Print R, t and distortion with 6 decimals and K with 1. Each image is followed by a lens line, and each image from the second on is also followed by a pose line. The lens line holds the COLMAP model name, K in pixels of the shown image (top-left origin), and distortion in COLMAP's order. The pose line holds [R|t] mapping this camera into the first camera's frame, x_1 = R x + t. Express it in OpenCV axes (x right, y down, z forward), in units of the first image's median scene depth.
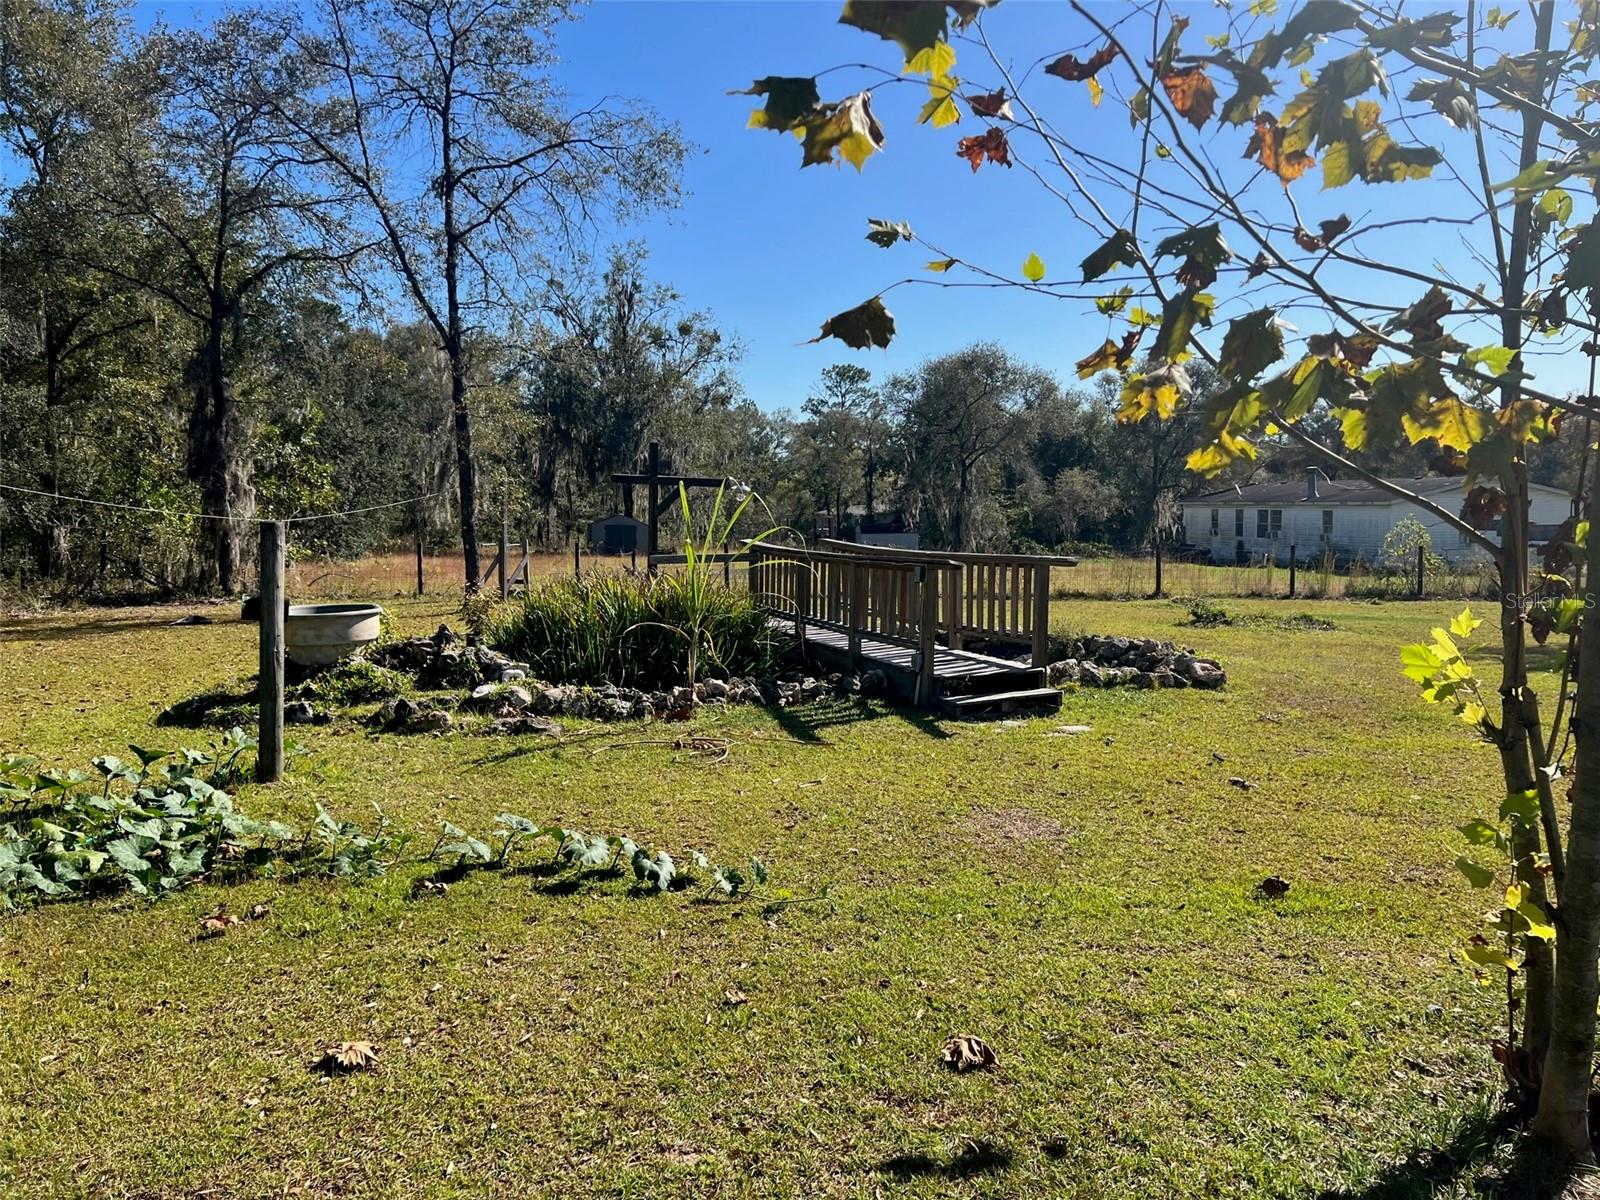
lens RADIAL K [[1205.7, 0, 795.8], [0, 1205.7, 599.2], [0, 0, 1]] dist [0.059042, -0.073019]
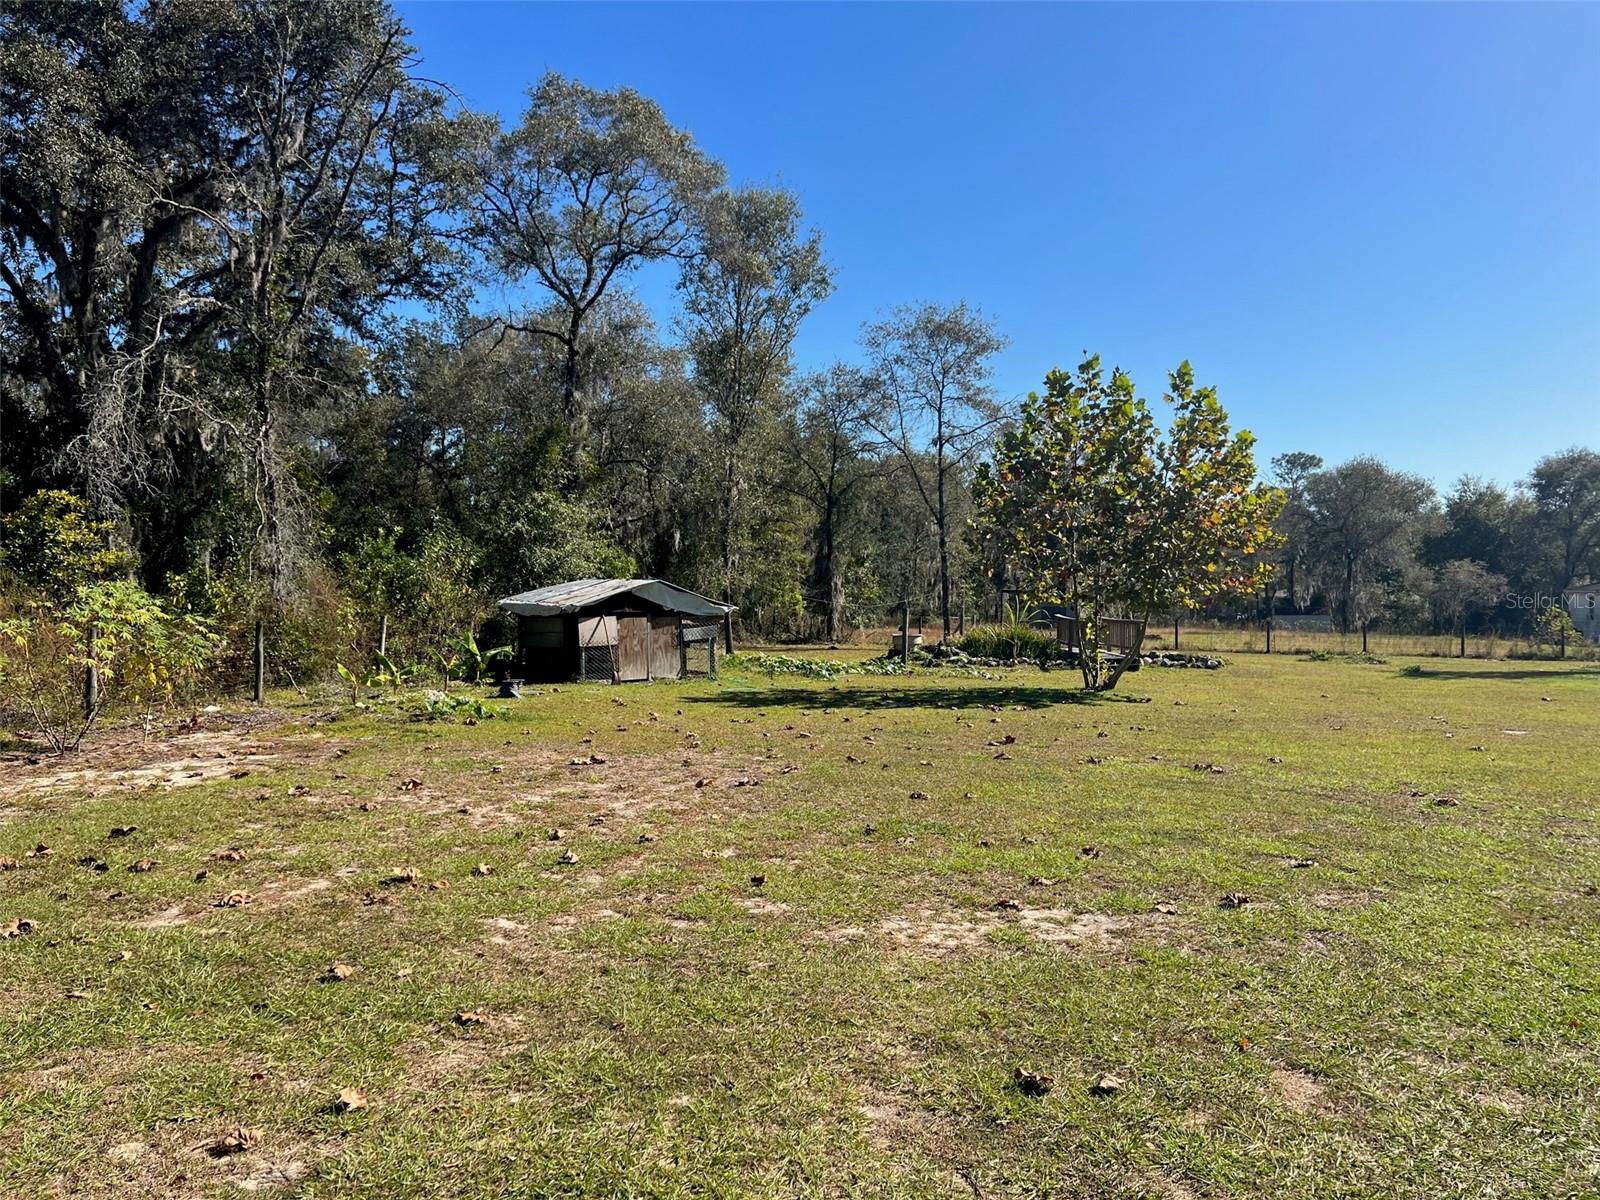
lens RADIAL K [[1205.7, 0, 798.3], [0, 1205.7, 599.1], [0, 0, 1]] dist [0.059042, -0.073019]
pose [[0.929816, 0.002798, -0.368015, 0.232329], [-0.027231, 0.997753, -0.061217, 0.052253], [0.367017, 0.066942, 0.927803, -0.919774]]
